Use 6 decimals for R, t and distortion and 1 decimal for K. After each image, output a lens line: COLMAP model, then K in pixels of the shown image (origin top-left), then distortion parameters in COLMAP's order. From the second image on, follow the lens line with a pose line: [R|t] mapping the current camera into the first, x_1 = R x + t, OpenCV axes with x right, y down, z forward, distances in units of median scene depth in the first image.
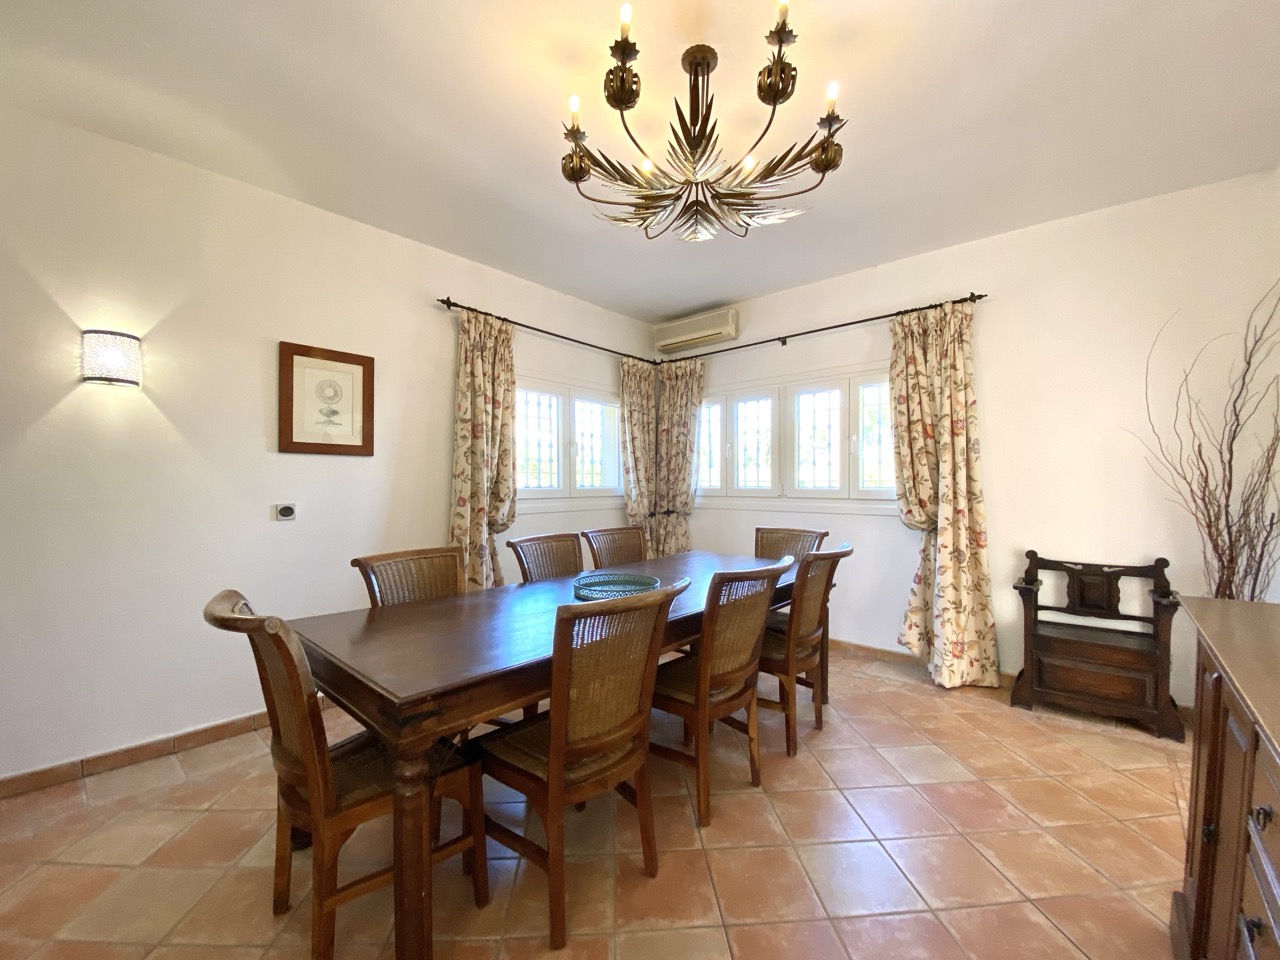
lens RADIAL K [[520.1, 0, 641.8], [0, 520.1, 477.9], [0, 0, 1]] dist [0.026774, -0.001030]
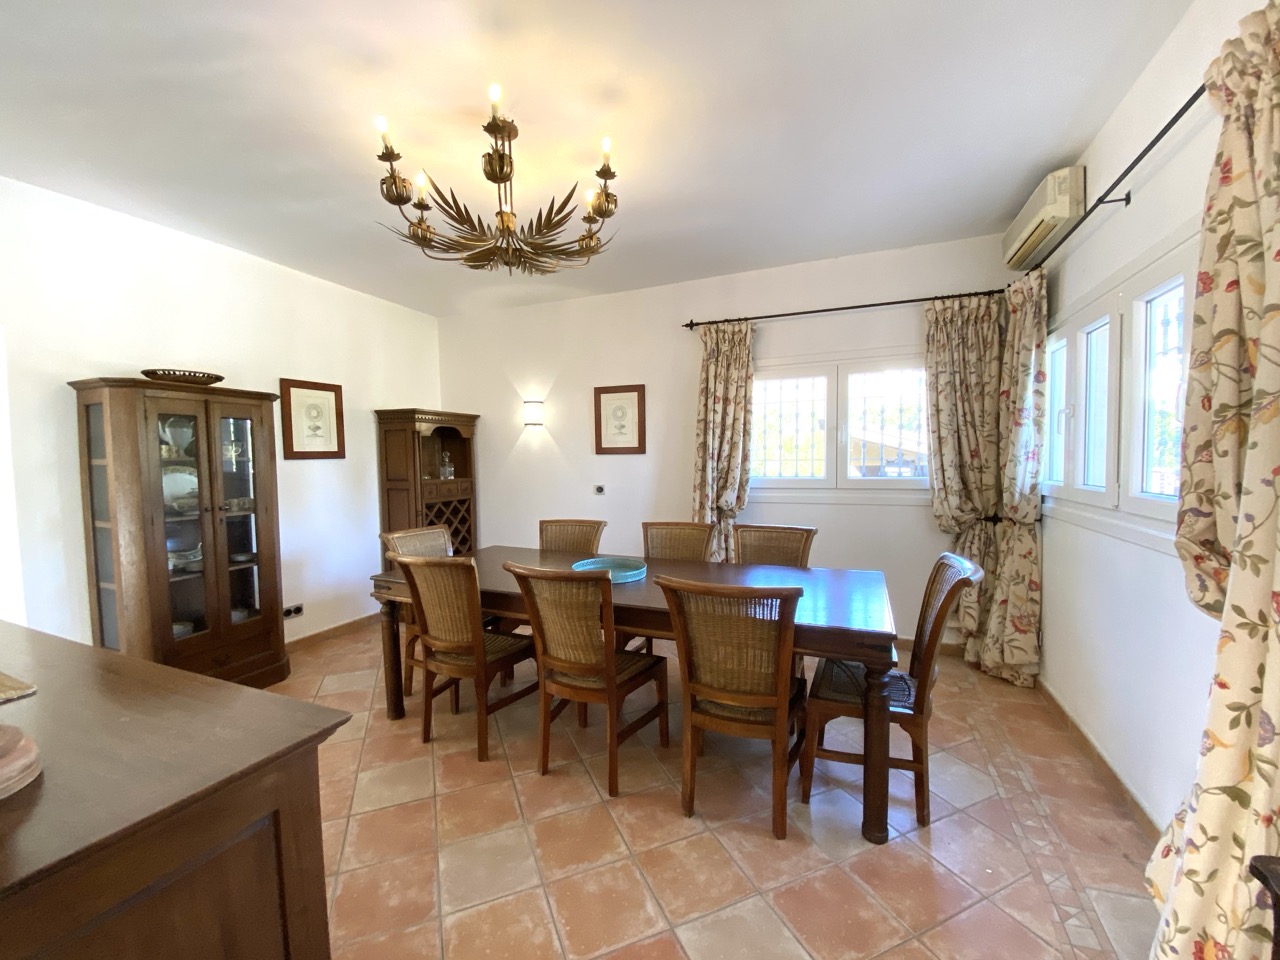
lens RADIAL K [[520.1, 0, 641.8], [0, 520.1, 478.7], [0, 0, 1]] dist [0.026774, -0.001030]
pose [[0.312125, 0.016937, -0.949890, 0.734448], [0.014004, 0.999650, 0.022425, -0.005732], [0.949938, -0.020302, 0.311779, 0.496101]]
